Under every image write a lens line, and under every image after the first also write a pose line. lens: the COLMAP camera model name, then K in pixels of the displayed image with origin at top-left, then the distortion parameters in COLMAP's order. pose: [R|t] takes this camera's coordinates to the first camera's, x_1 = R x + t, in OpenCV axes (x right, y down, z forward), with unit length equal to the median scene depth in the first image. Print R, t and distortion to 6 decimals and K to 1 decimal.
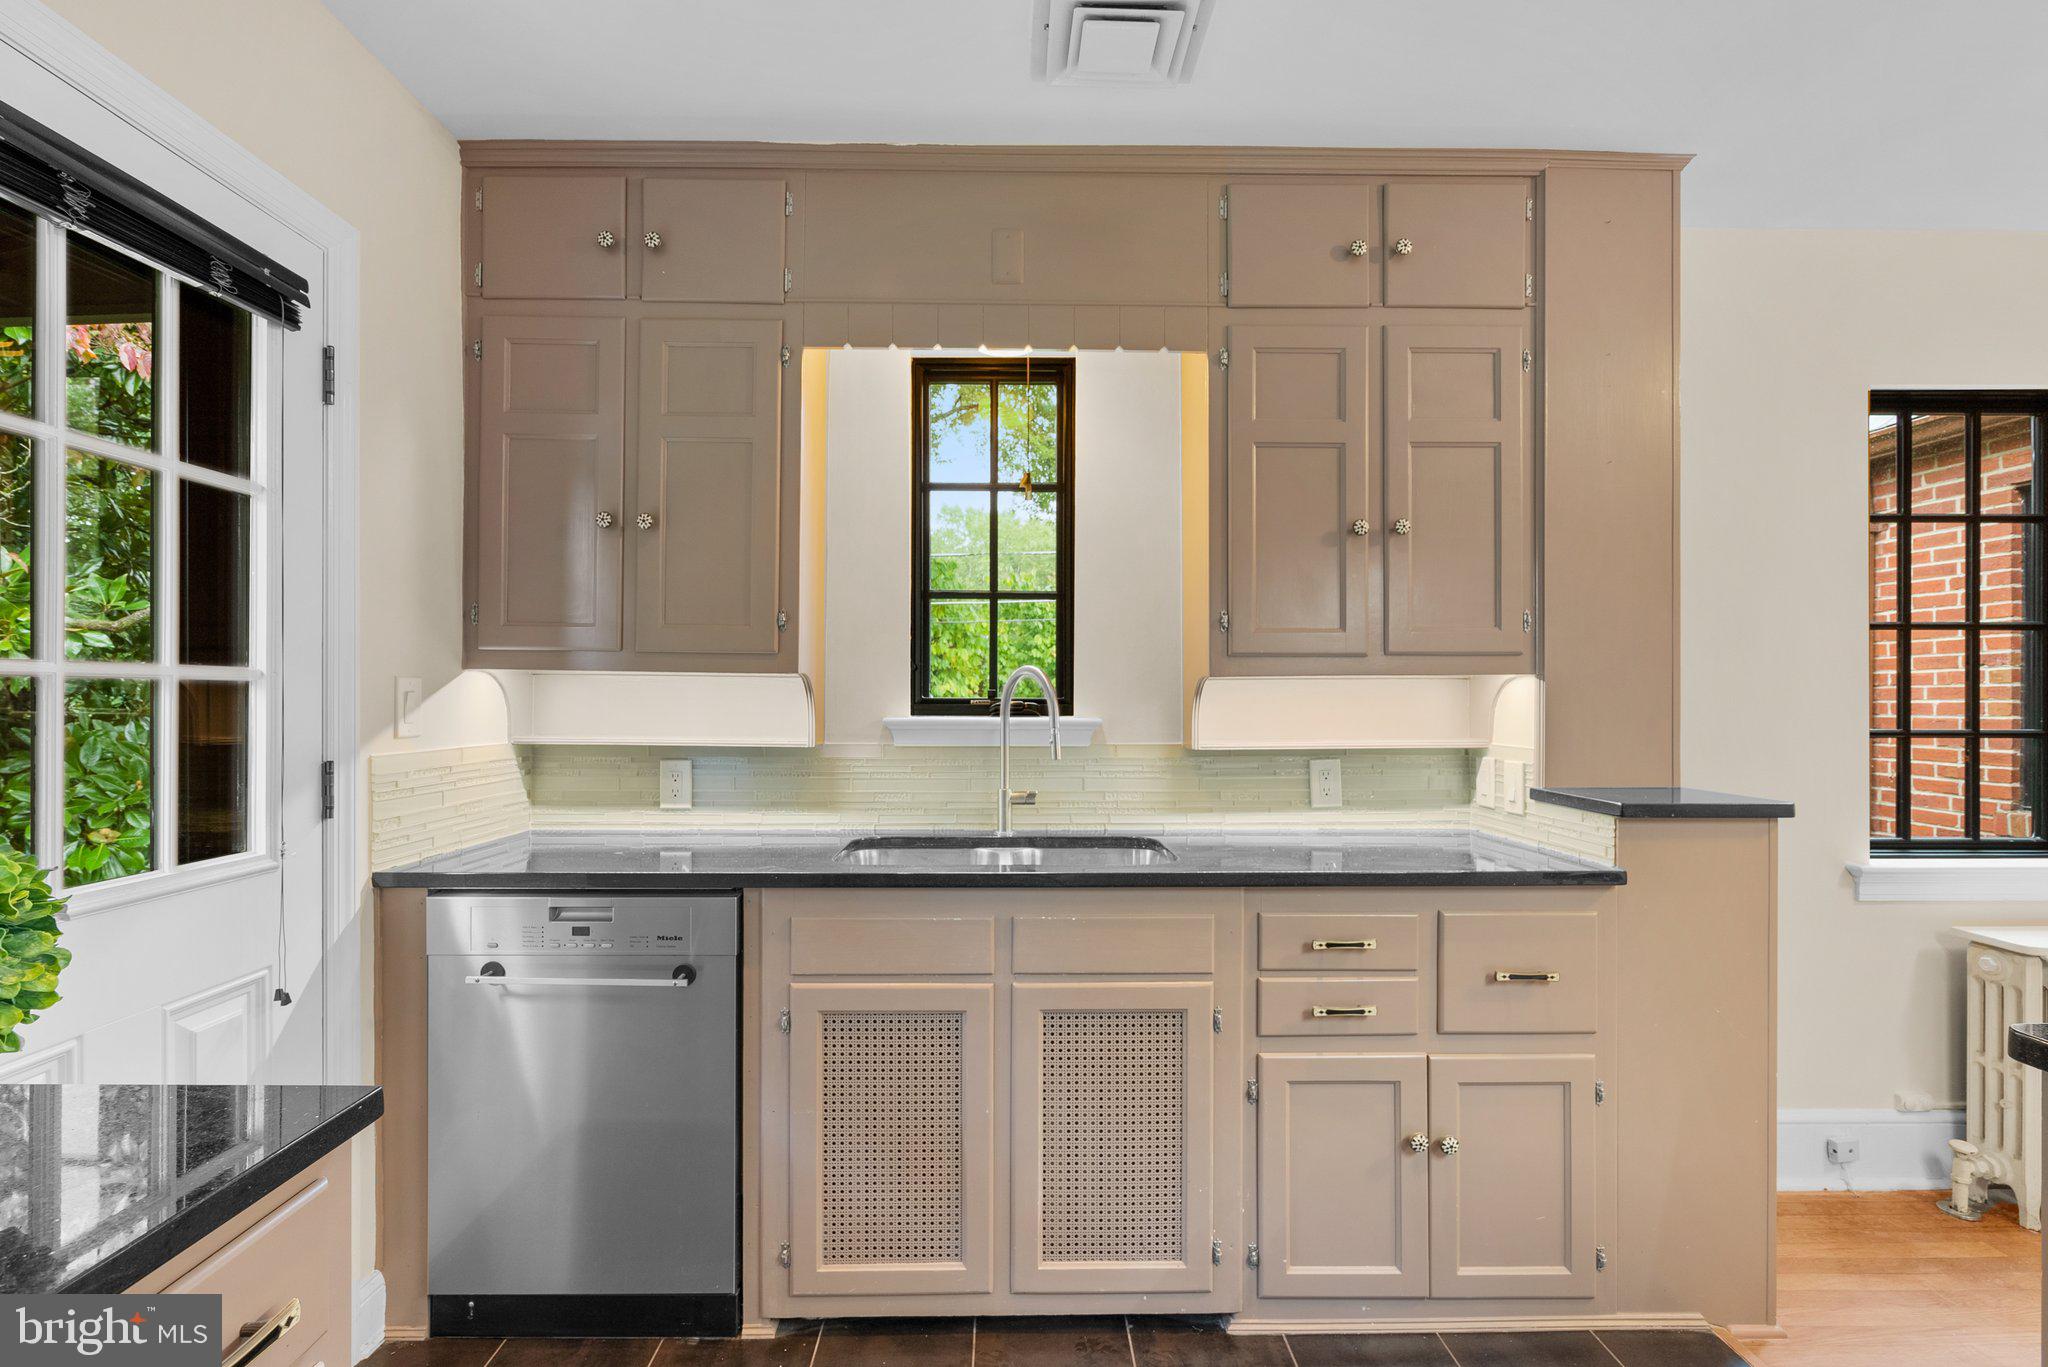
lens RADIAL K [[938.9, 0, 1008.4], [0, 938.9, 692.3], [0, 0, 1]] dist [-0.005687, 0.002225]
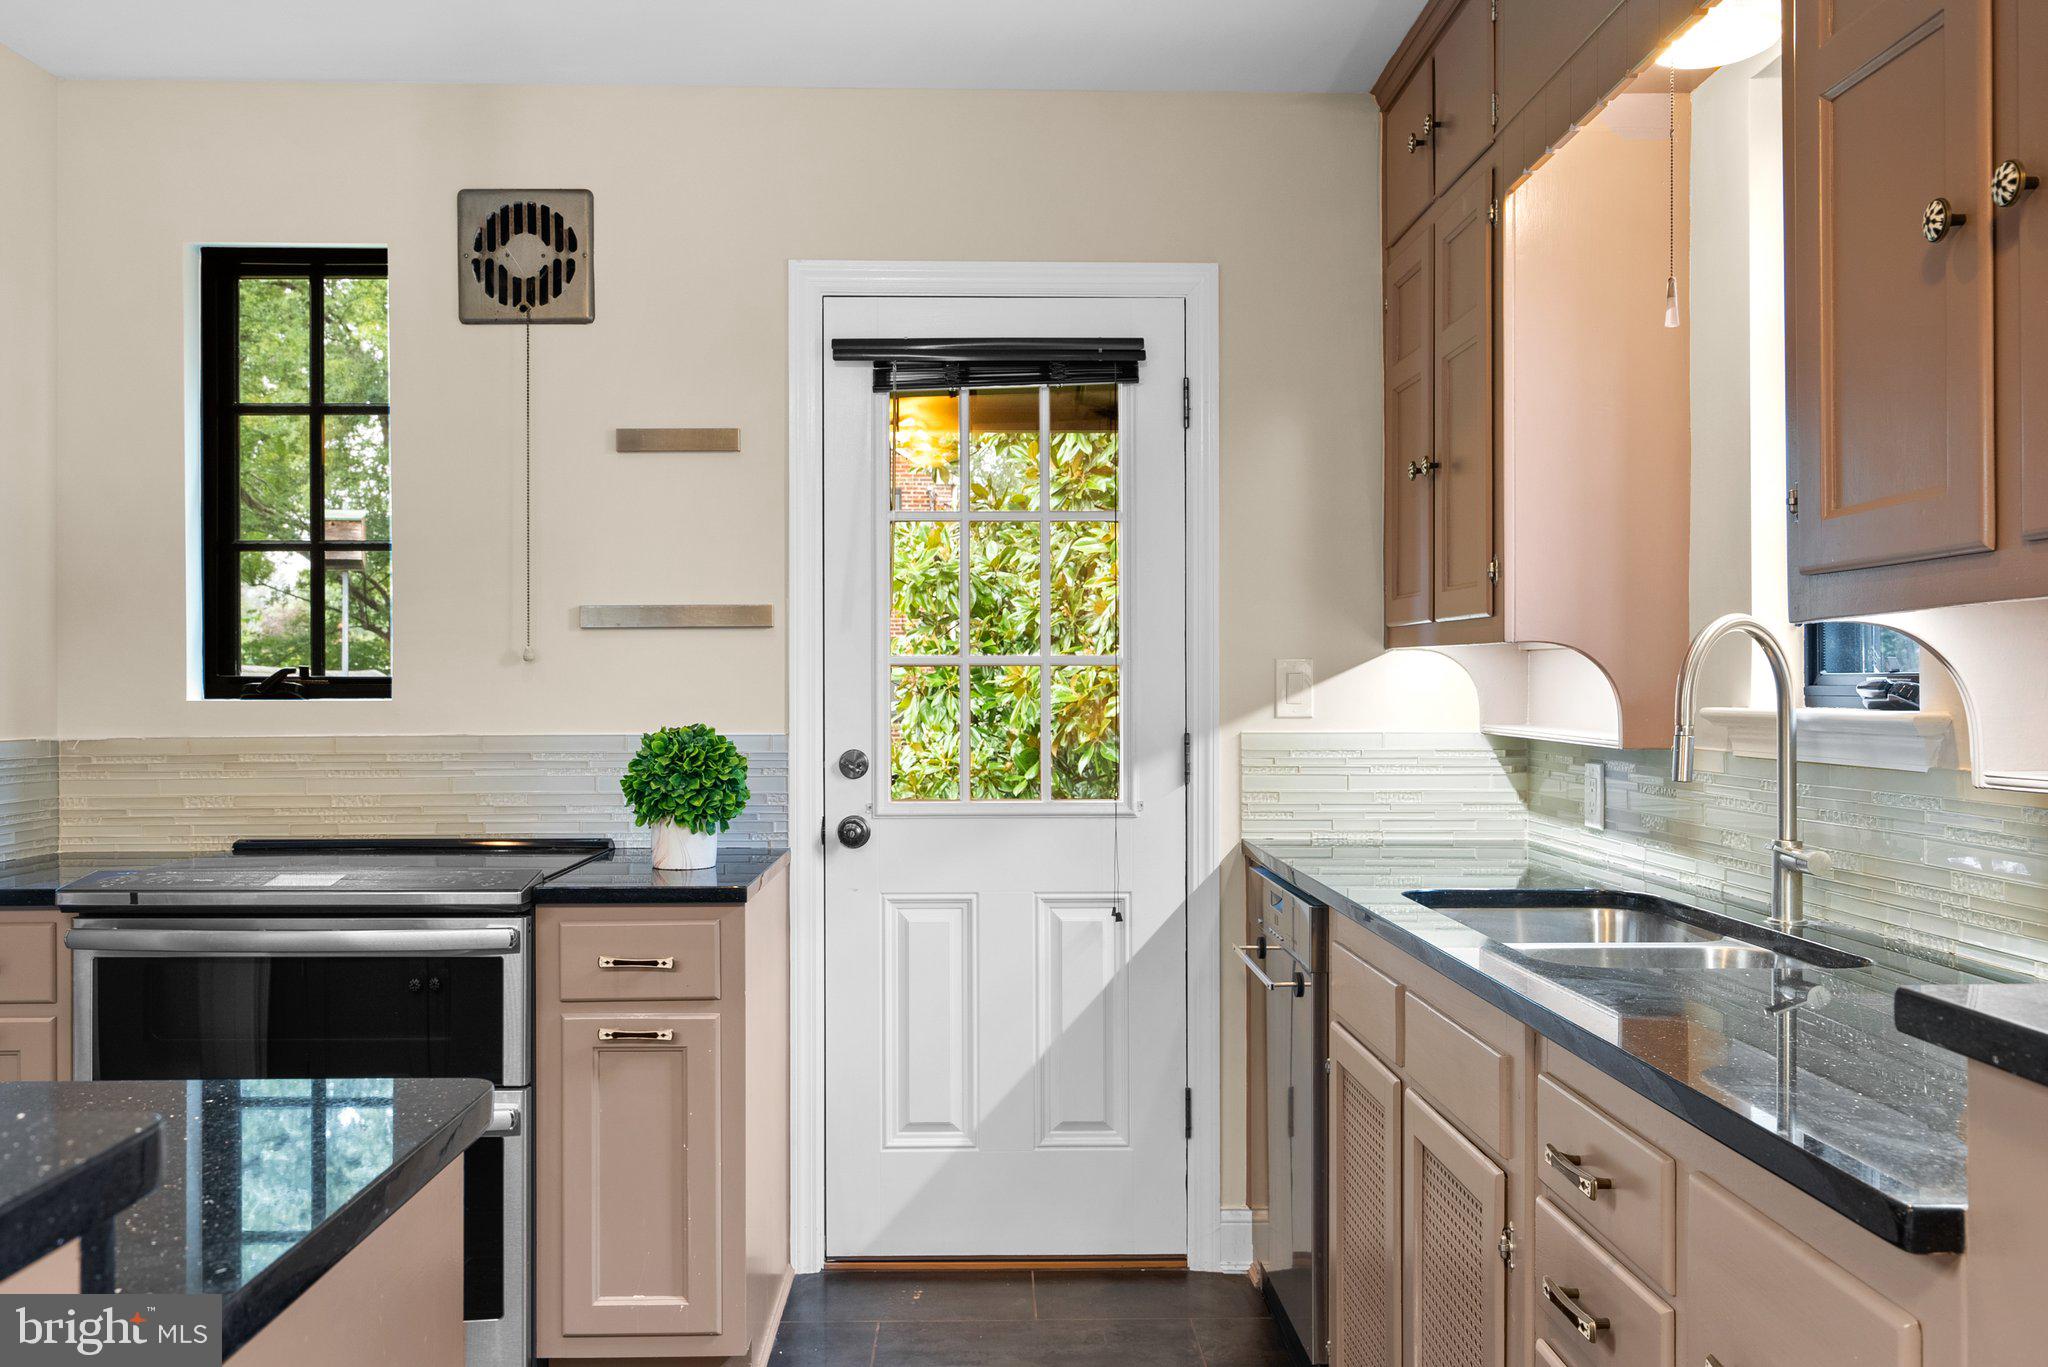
lens RADIAL K [[1618.9, 0, 1003.8], [0, 1618.9, 684.5], [0, 0, 1]] dist [-0.004772, 0.003009]
pose [[0.002739, -0.005425, -0.999982, 1.028226], [0.004590, 0.999975, -0.005413, 0.017971], [0.999986, -0.004575, 0.002764, 0.611355]]
